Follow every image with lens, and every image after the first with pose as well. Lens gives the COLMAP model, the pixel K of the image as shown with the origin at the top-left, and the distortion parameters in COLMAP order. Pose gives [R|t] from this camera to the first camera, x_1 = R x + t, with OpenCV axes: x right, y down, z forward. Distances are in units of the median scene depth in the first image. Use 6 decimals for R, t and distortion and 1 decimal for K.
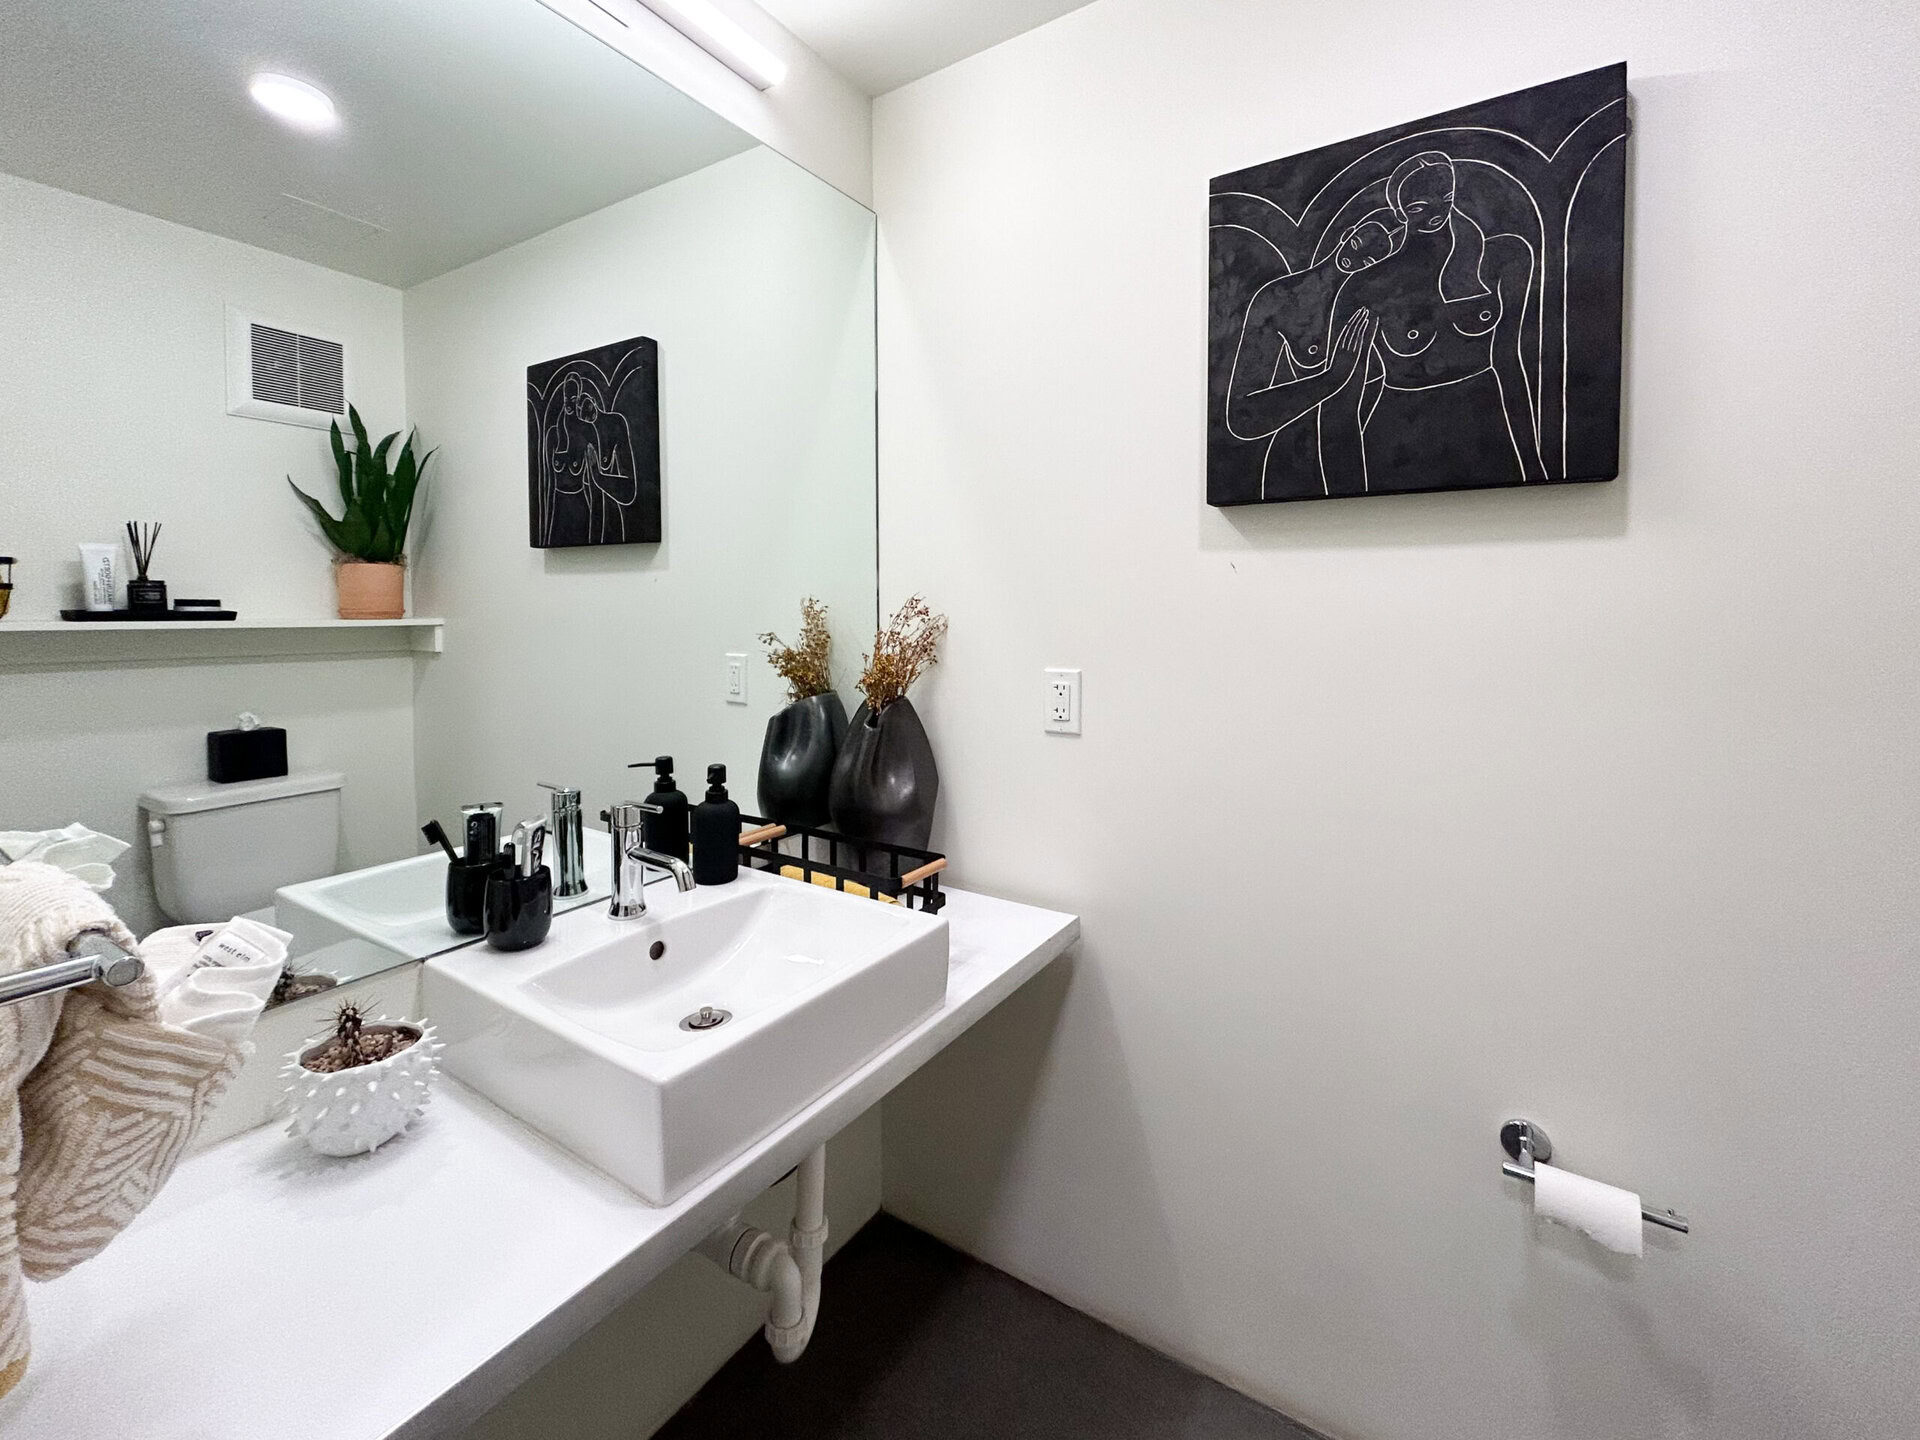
lens RADIAL K [[822.4, 0, 960.9], [0, 822.4, 608.3], [0, 0, 1]] dist [-0.002102, 0.000469]
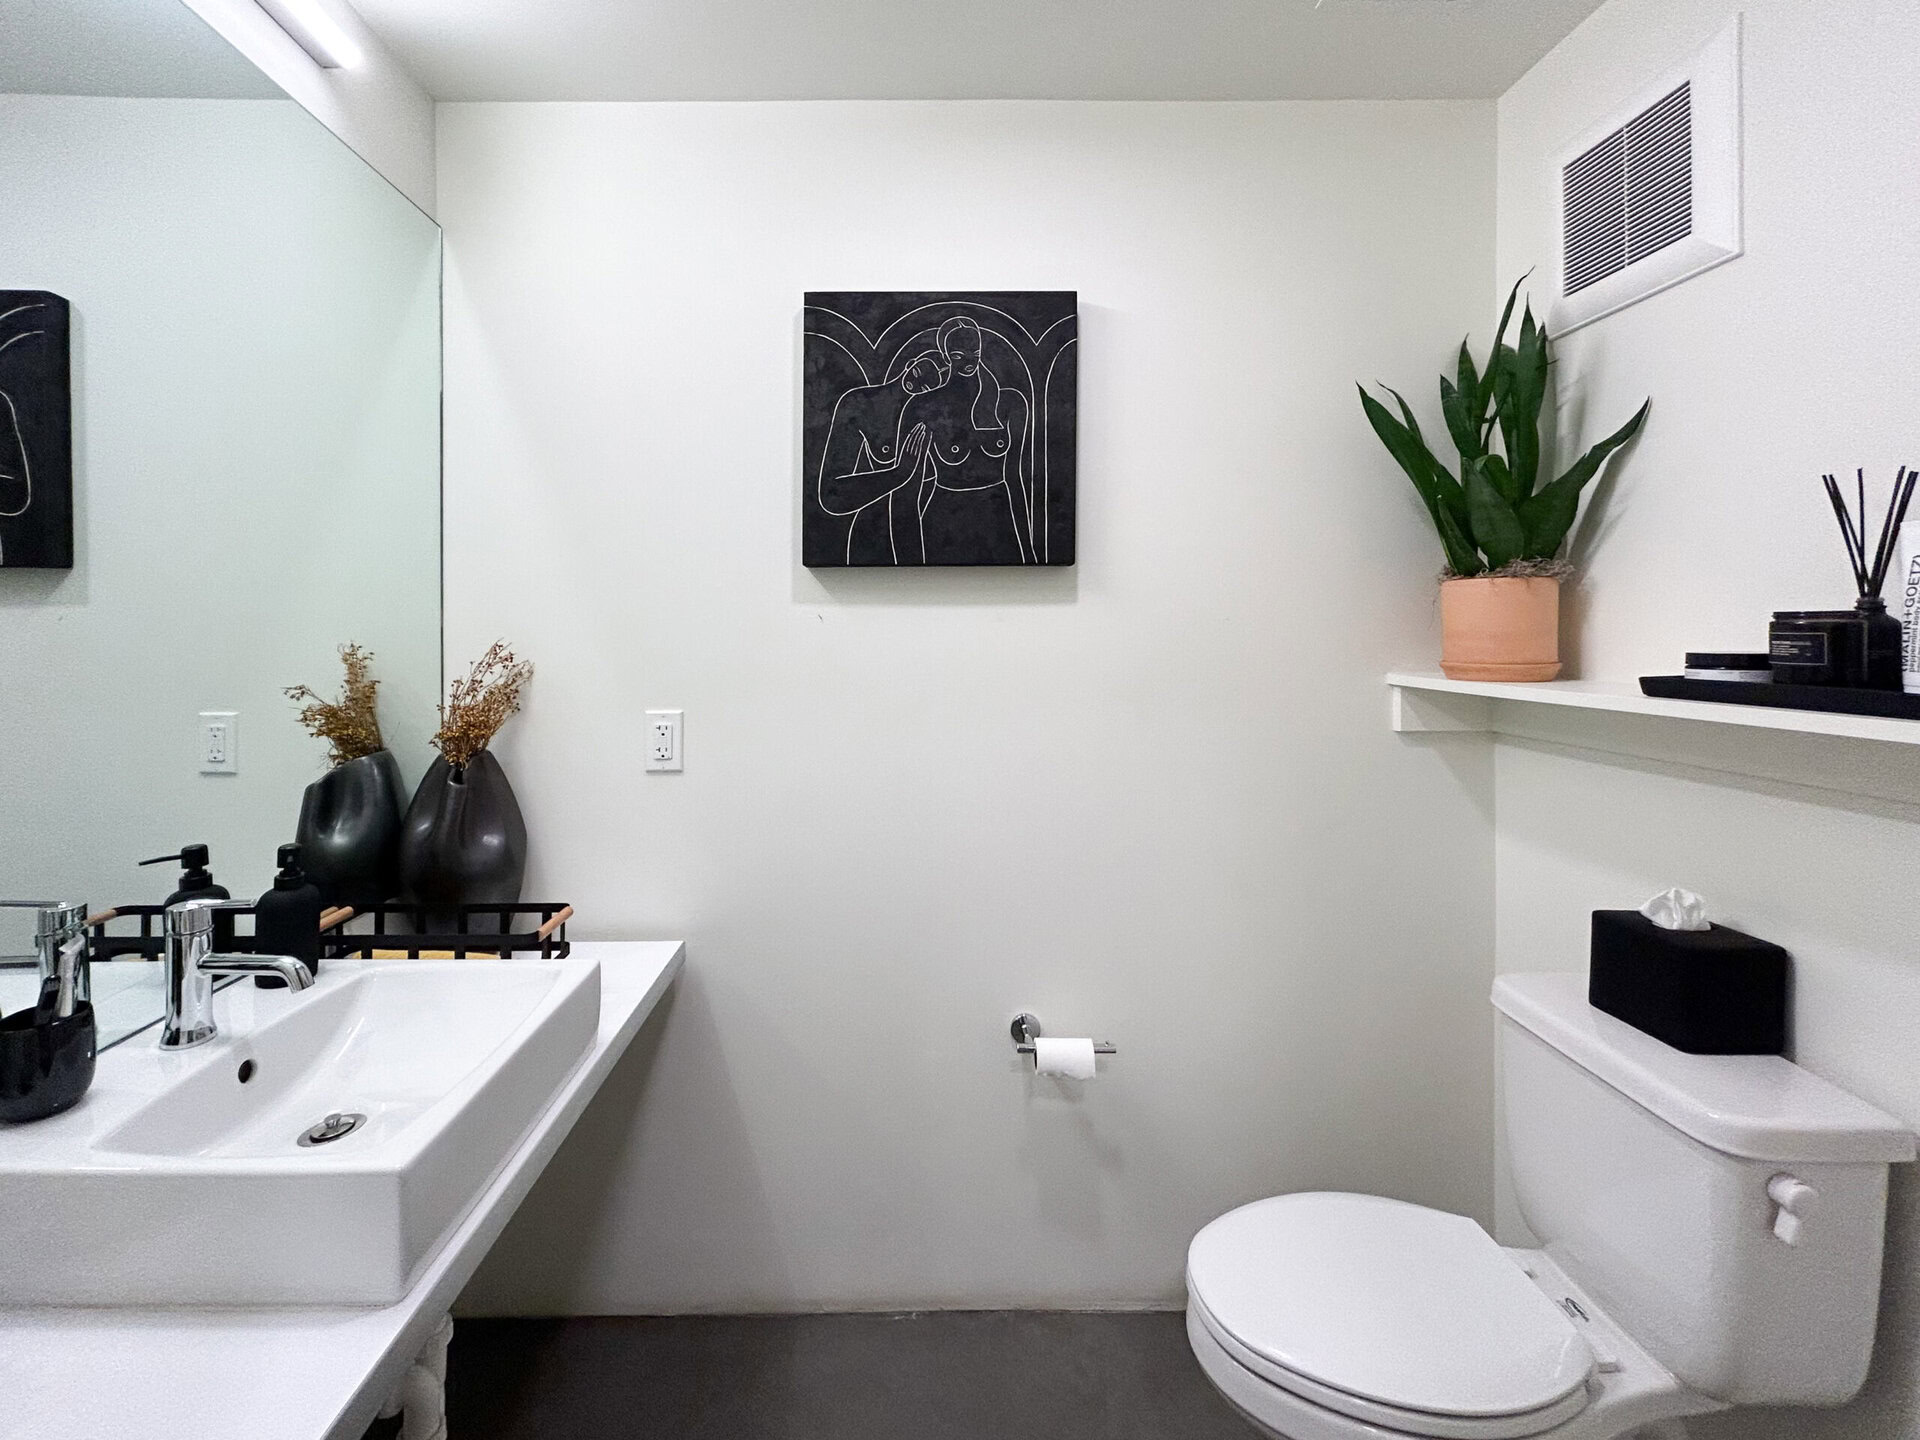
lens RADIAL K [[773.6, 0, 955.3], [0, 773.6, 633.1], [0, 0, 1]] dist [0.000934, 0.000334]
pose [[0.834747, 0.002715, 0.550627, -0.139959], [0.005012, 0.999909, -0.012529, -0.014742], [-0.550611, 0.013218, 0.834657, -0.052621]]
